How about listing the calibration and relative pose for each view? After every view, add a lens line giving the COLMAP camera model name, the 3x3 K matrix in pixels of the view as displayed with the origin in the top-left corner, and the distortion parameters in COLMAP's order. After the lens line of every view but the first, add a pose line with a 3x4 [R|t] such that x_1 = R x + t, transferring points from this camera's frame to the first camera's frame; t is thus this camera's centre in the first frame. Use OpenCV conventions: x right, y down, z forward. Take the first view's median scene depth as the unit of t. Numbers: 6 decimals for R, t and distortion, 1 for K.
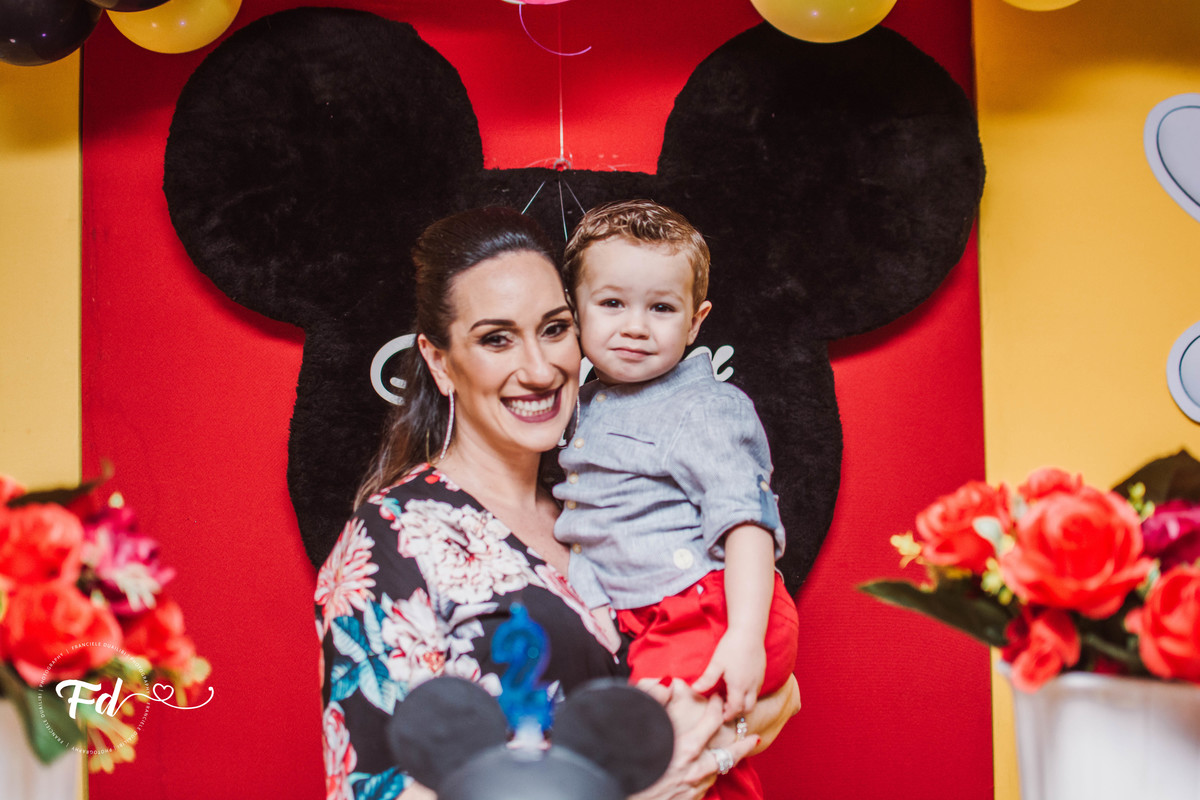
lens RADIAL K [[1828.2, 0, 600.0], [0, 1828.2, 400.0], [0, 0, 1]] dist [-0.190626, 0.130477]
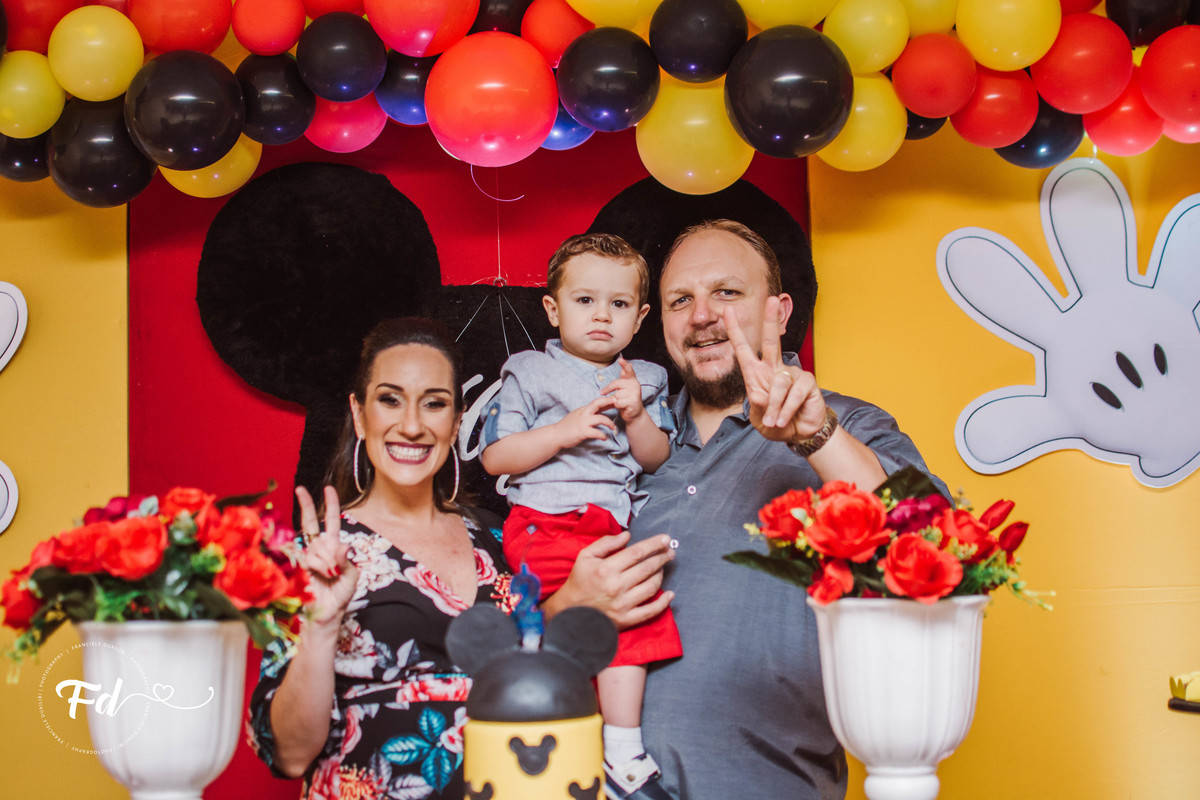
lens RADIAL K [[1828.2, 0, 600.0], [0, 1828.2, 400.0], [0, 0, 1]] dist [-0.190626, 0.130477]
pose [[0.997382, -0.003837, 0.072218, -0.045965], [0.007245, 0.998869, -0.046984, 0.020099], [-0.071956, 0.047384, 0.996282, -0.334190]]
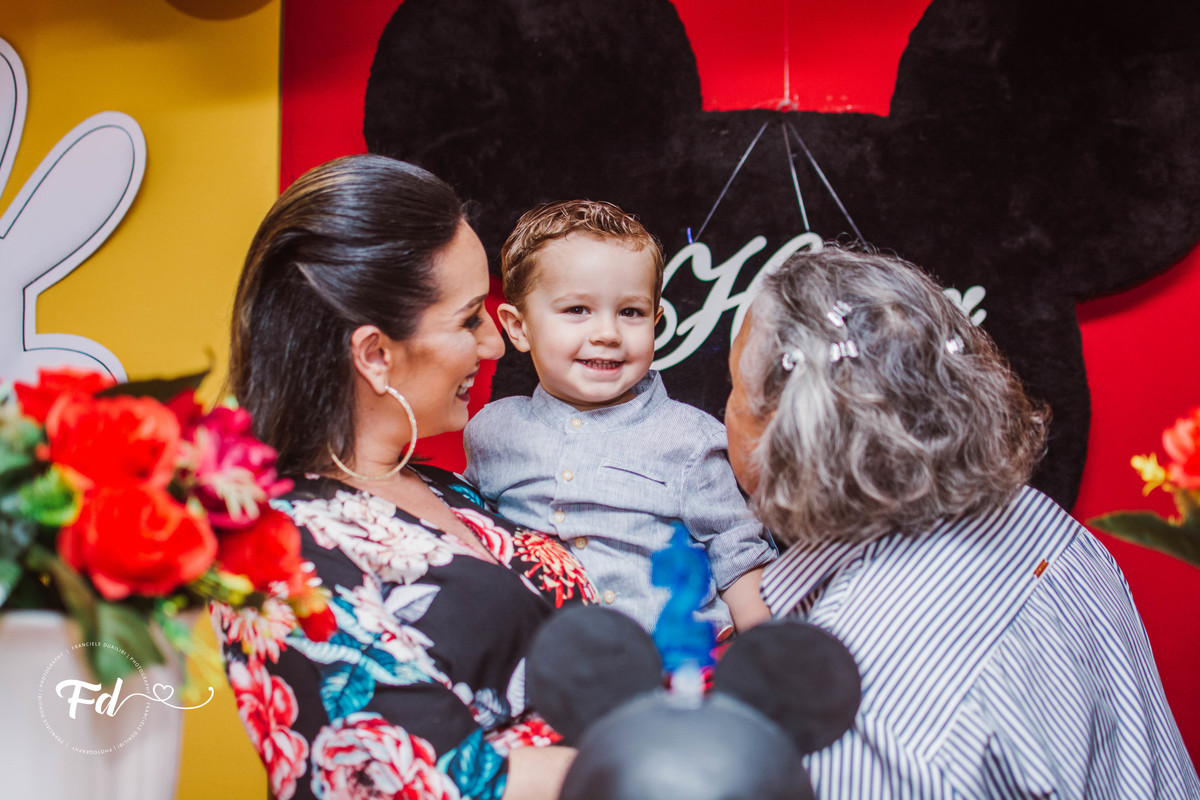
lens RADIAL K [[1828.2, 0, 600.0], [0, 1828.2, 400.0], [0, 0, 1]] dist [-0.190626, 0.130477]
pose [[0.990005, 0.014617, -0.140272, 0.017435], [-0.015882, 0.999843, -0.007905, 0.029857], [0.140135, 0.010054, 0.990081, 0.076545]]
